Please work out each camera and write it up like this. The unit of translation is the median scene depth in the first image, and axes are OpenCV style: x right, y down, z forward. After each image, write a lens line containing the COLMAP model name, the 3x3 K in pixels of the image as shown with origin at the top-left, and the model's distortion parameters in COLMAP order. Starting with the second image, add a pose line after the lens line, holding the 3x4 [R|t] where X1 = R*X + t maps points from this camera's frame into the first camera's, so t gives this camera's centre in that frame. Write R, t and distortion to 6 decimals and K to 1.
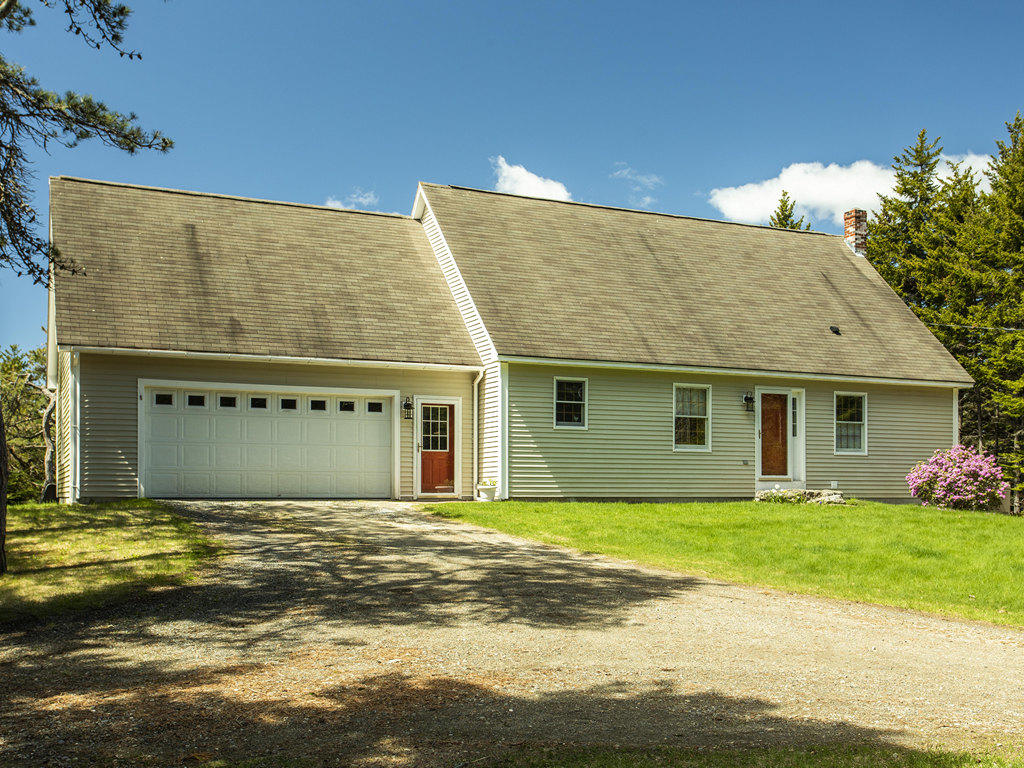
lens RADIAL K [[934.1, 0, 512.0], [0, 934.1, 384.0], [0, 0, 1]] dist [-0.000446, -0.002109]
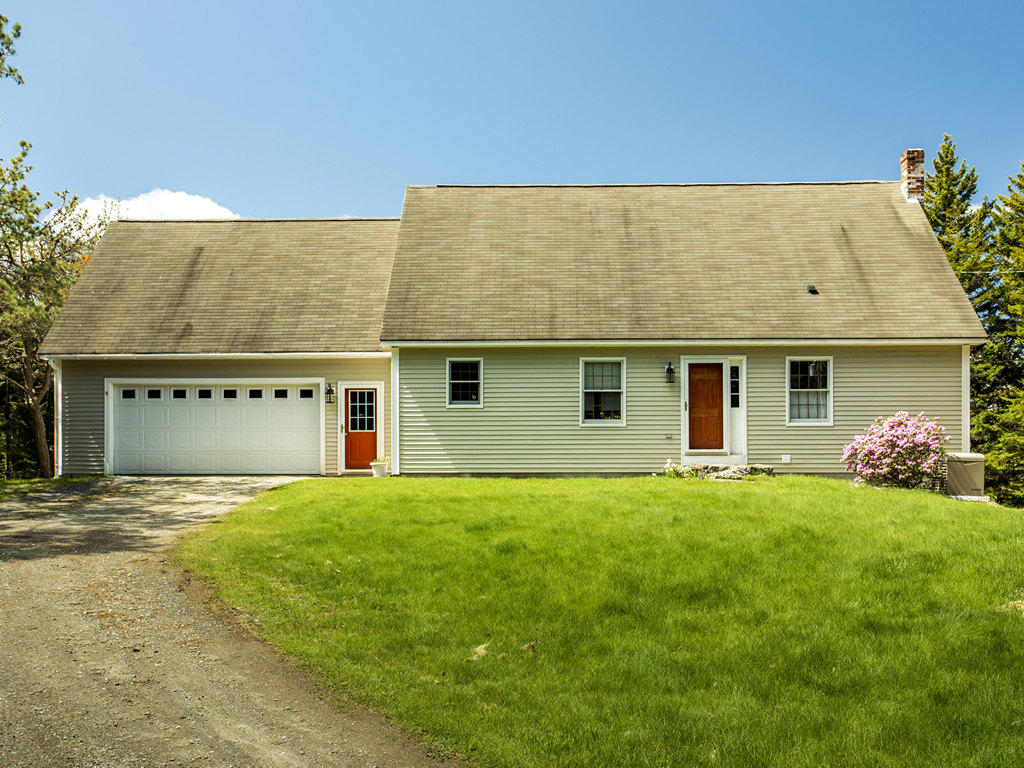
lens RADIAL K [[876.4, 0, 512.0], [0, 876.4, 384.0], [0, 0, 1]] dist [-0.001950, -0.002302]
pose [[0.922899, -0.042662, -0.382672, 0.475568], [0.047624, 0.998859, 0.003498, 0.020866], [0.382086, -0.021452, 0.923878, 0.116686]]
